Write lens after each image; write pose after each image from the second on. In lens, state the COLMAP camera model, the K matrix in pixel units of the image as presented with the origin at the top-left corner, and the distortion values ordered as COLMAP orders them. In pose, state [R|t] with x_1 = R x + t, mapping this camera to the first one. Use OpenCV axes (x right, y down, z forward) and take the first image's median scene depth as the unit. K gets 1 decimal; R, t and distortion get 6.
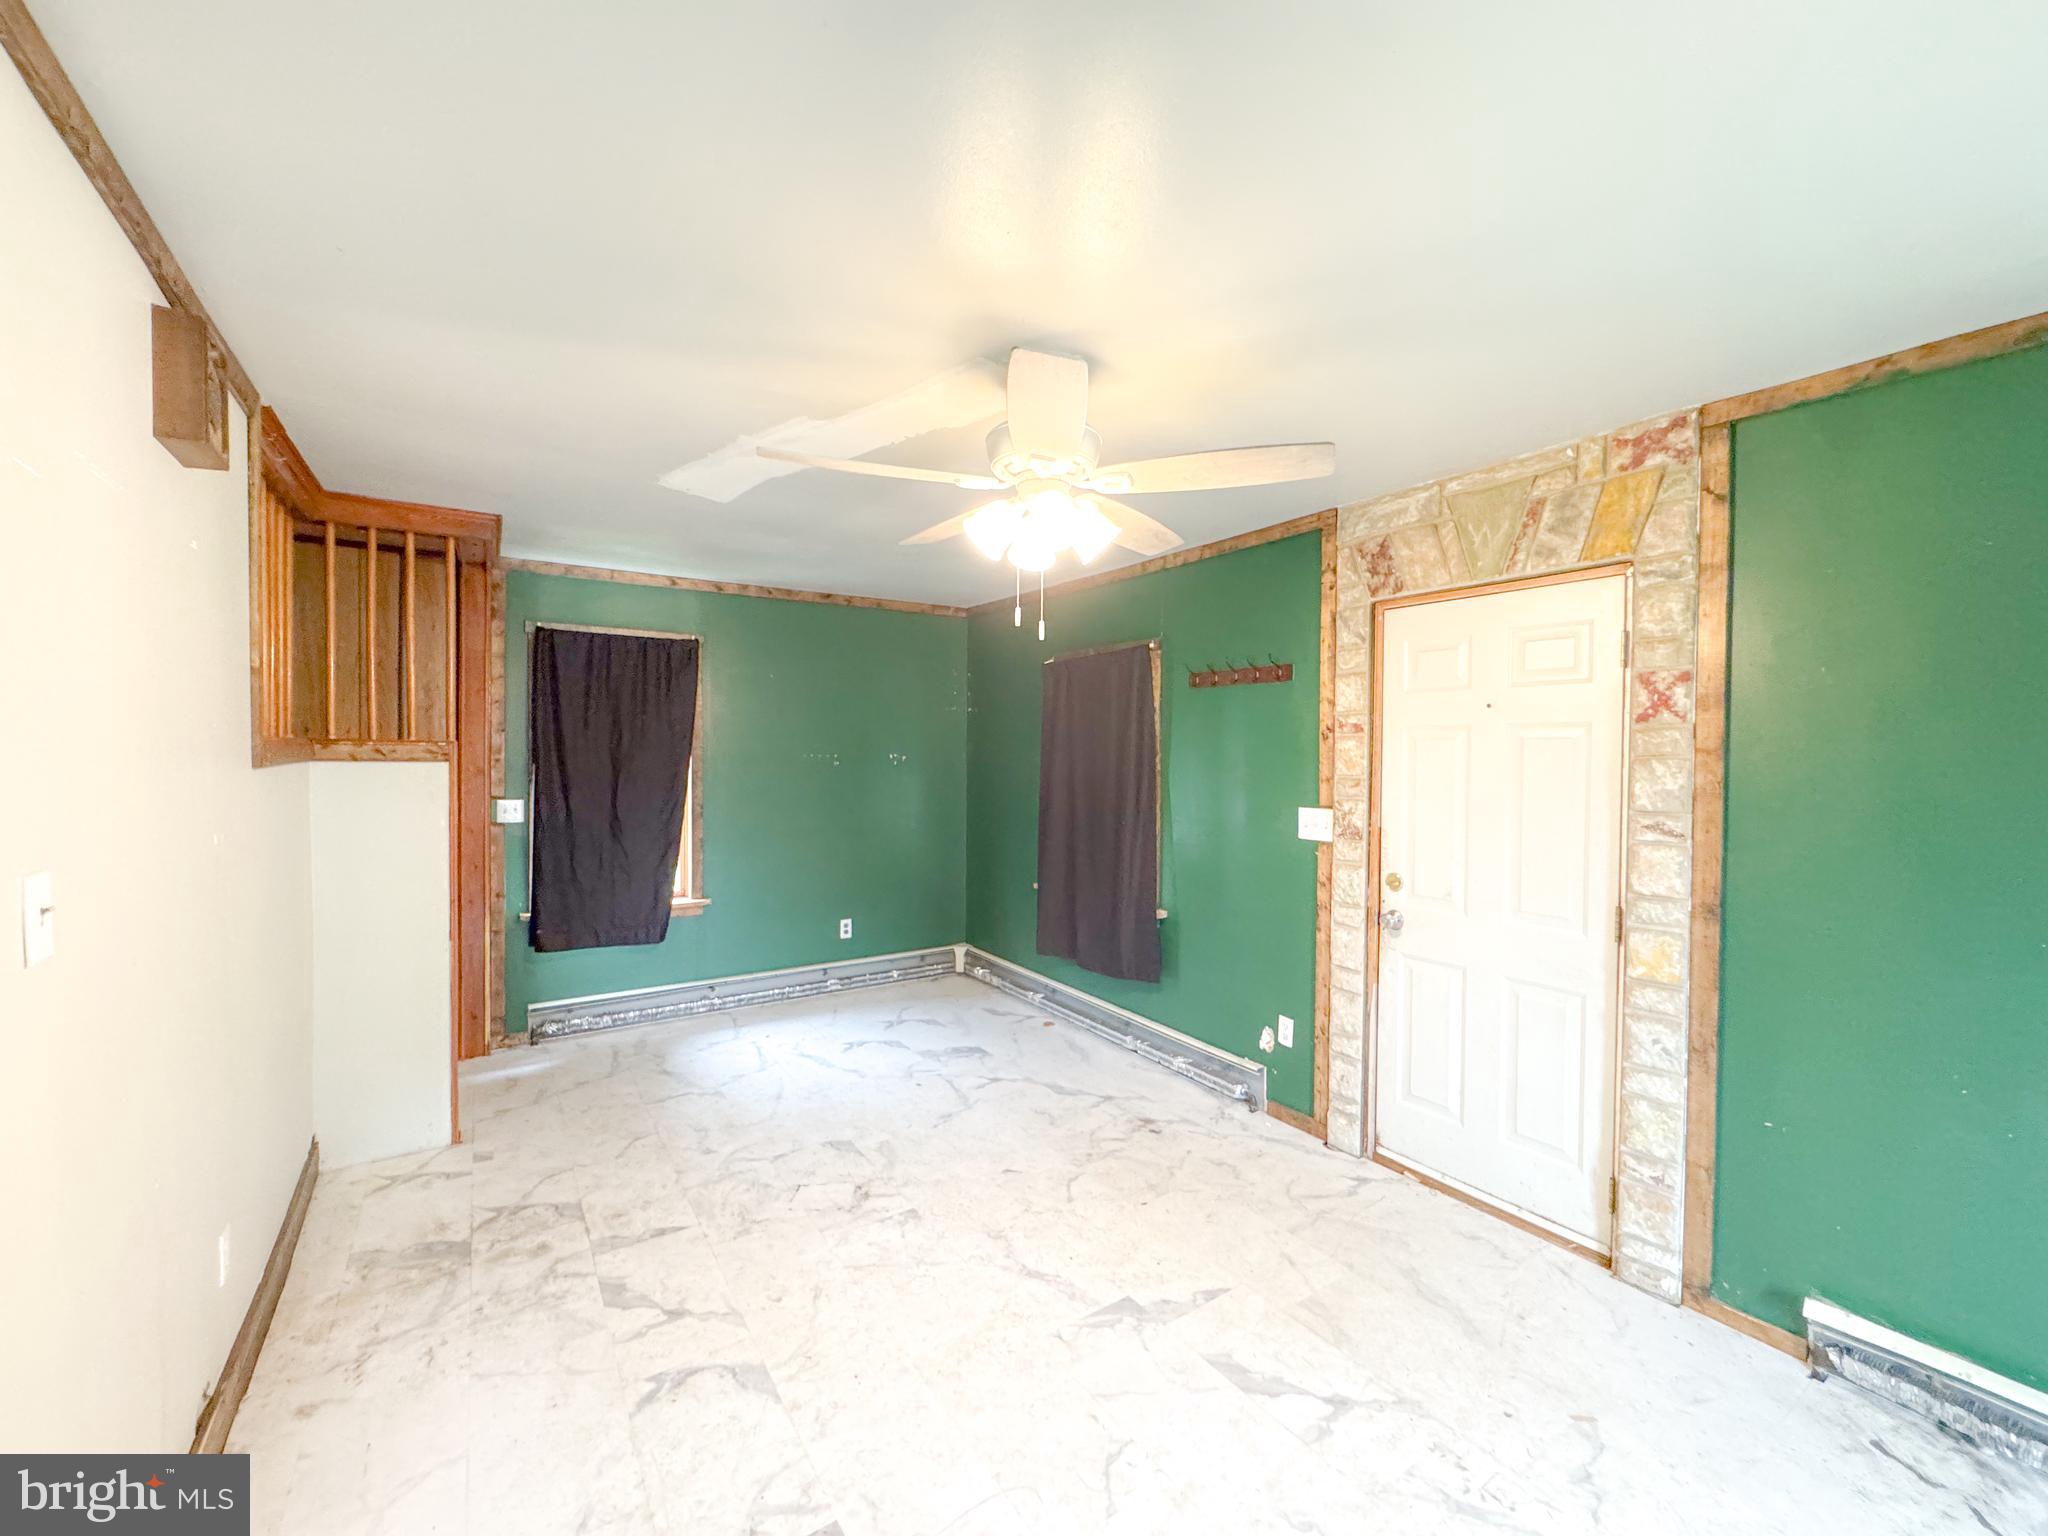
lens RADIAL K [[817.0, 0, 1024.9], [0, 817.0, 763.8], [0, 0, 1]] dist [-0.003205, 0.000138]
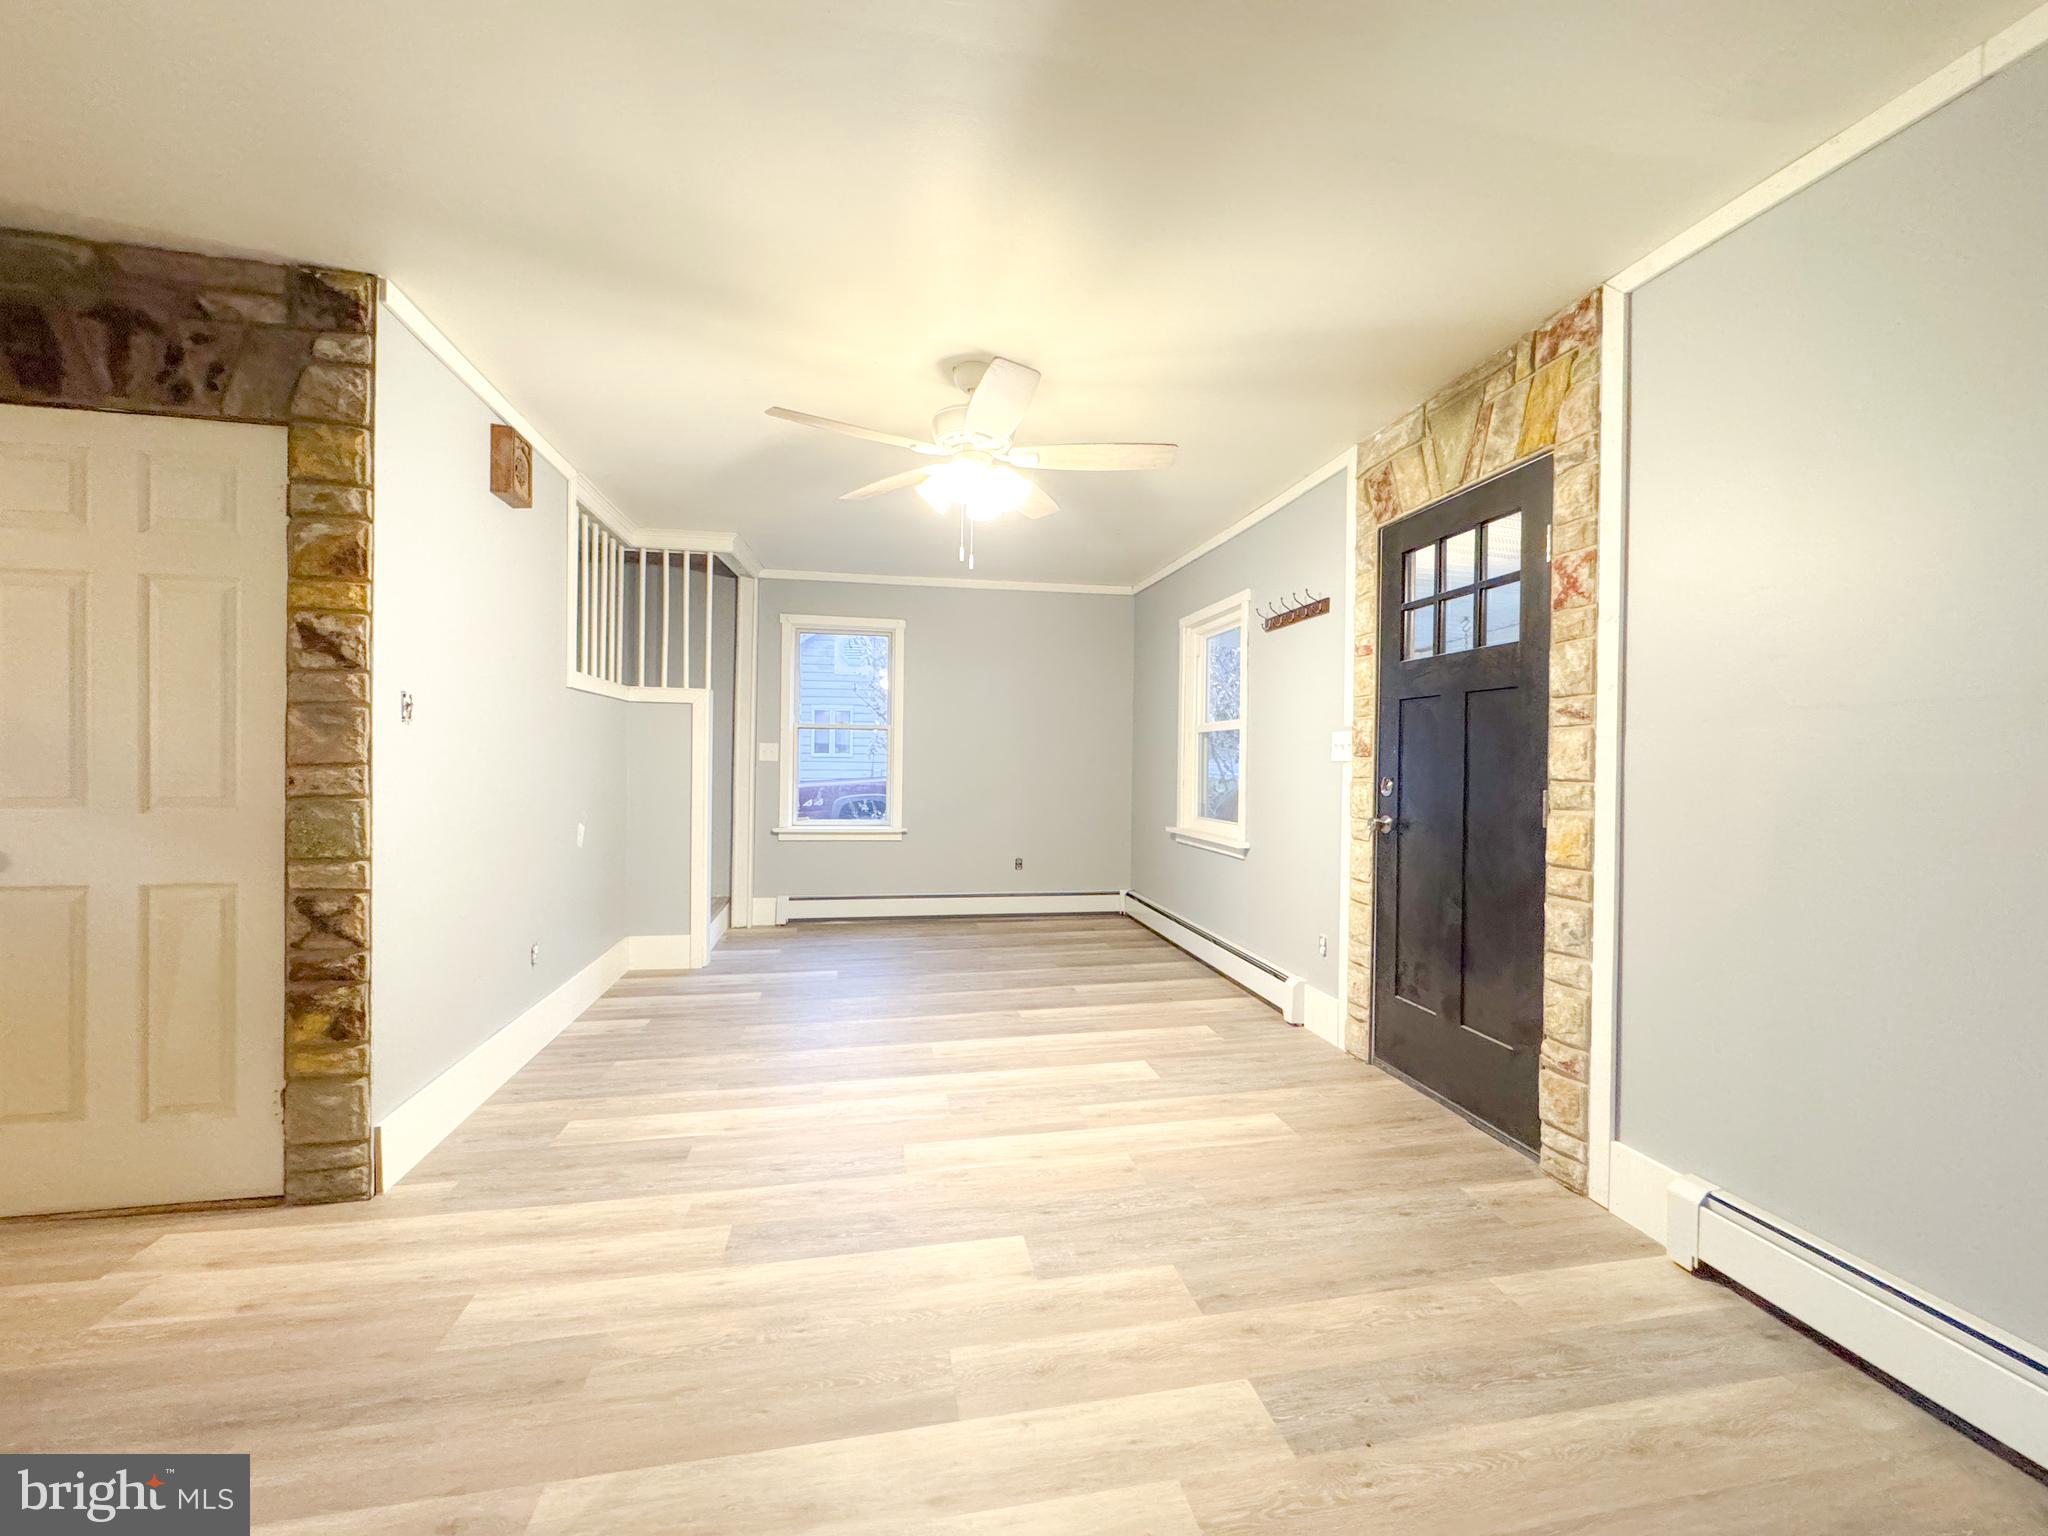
lens RADIAL K [[817.0, 0, 1025.4], [0, 817.0, 765.1], [0, 0, 1]] dist [-0.003205, 0.000138]
pose [[0.920508, 0.006325, -0.390673, 0.490542], [-0.012721, 0.999824, -0.013785, 0.147575], [0.390517, 0.017659, 0.920426, -0.157780]]
